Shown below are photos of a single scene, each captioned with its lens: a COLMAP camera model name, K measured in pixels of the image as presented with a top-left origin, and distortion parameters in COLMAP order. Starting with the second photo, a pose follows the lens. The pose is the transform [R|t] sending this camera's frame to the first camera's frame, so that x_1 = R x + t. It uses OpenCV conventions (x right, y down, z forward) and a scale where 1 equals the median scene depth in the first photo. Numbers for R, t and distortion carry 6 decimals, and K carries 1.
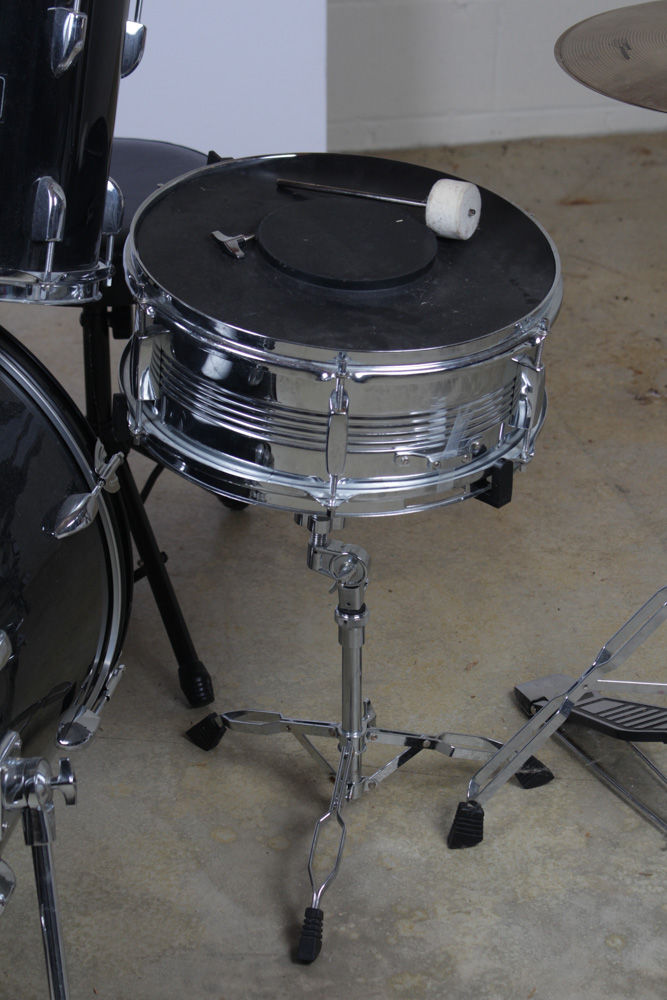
lens RADIAL K [[2360.9, 0, 340.2], [0, 2360.9, 500.6], [0, 0, 1]] dist [0.036790, 0.000000]
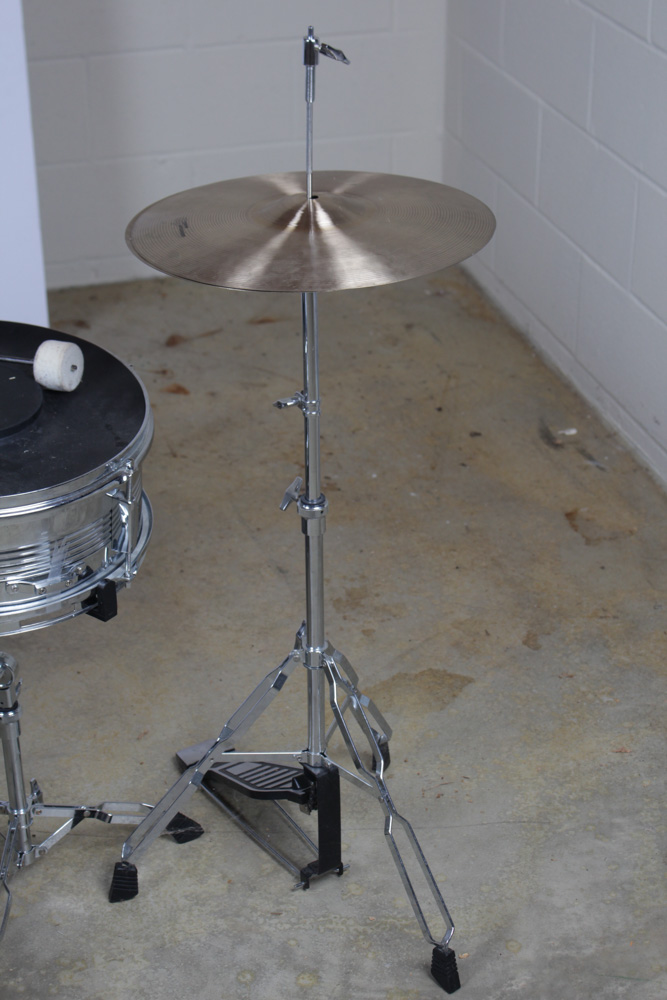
lens RADIAL K [[1913.2, 0, 334.8], [0, 1913.2, 500.4], [0, 0, 1]] dist [0.012162, 0.000000]
pose [[0.995933, -0.054789, 0.071519, 0.103071], [0.055857, 0.998354, -0.013018, -0.033881], [-0.070688, 0.016960, 0.997354, 0.044827]]
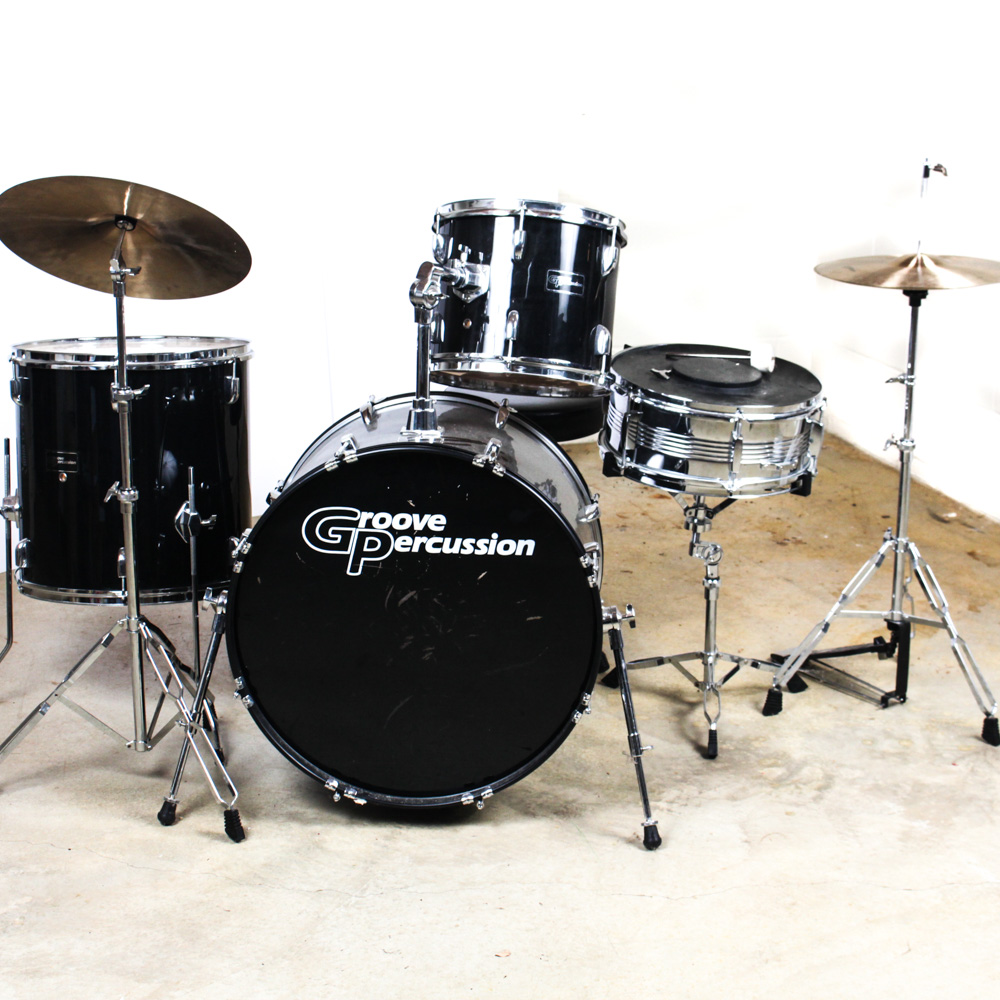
lens RADIAL K [[2001.9, 0, 498.3], [0, 2001.9, 499.3], [0, 0, 1]] dist [-0.070202, 0.000000]
pose [[0.991057, -0.042071, 0.126635, -0.359519], [0.068941, 0.973965, -0.215960, 0.313559], [-0.114252, 0.222759, 0.968155, -0.534397]]
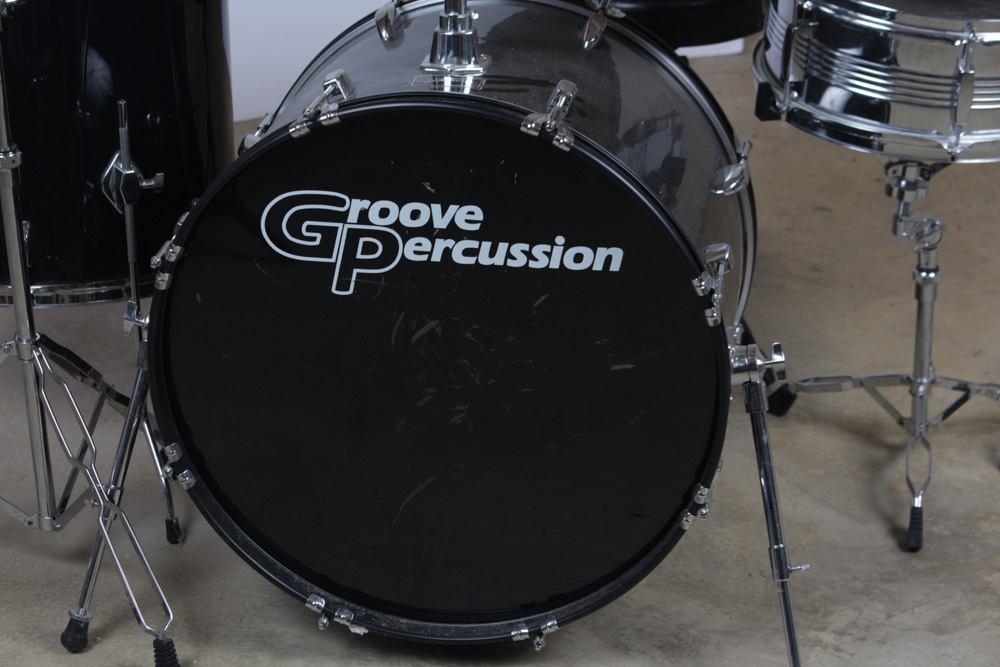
lens RADIAL K [[2360.9, 0, 496.9], [0, 2360.9, 339.7], [0, 0, 1]] dist [0.036790, 0.000000]
pose [[0.999204, -0.038755, 0.009468, -0.229031], [0.039279, 0.997217, -0.063367, 0.149683], [-0.006986, 0.063688, 0.997945, -0.219995]]
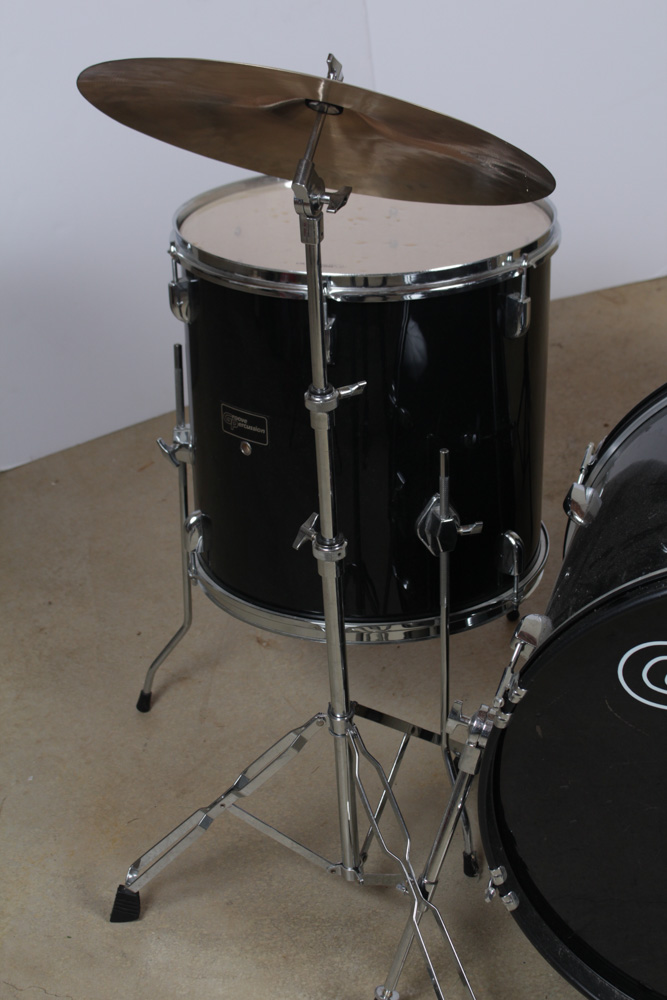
lens RADIAL K [[1700.2, 0, 330.9], [0, 1700.2, 497.0], [0, 0, 1]] dist [-0.008441, 0.000000]
pose [[0.990665, 0.016099, -0.135368, -0.342396], [-0.004925, 0.996581, 0.082480, -0.090159], [0.136233, -0.081043, 0.987356, 0.145947]]
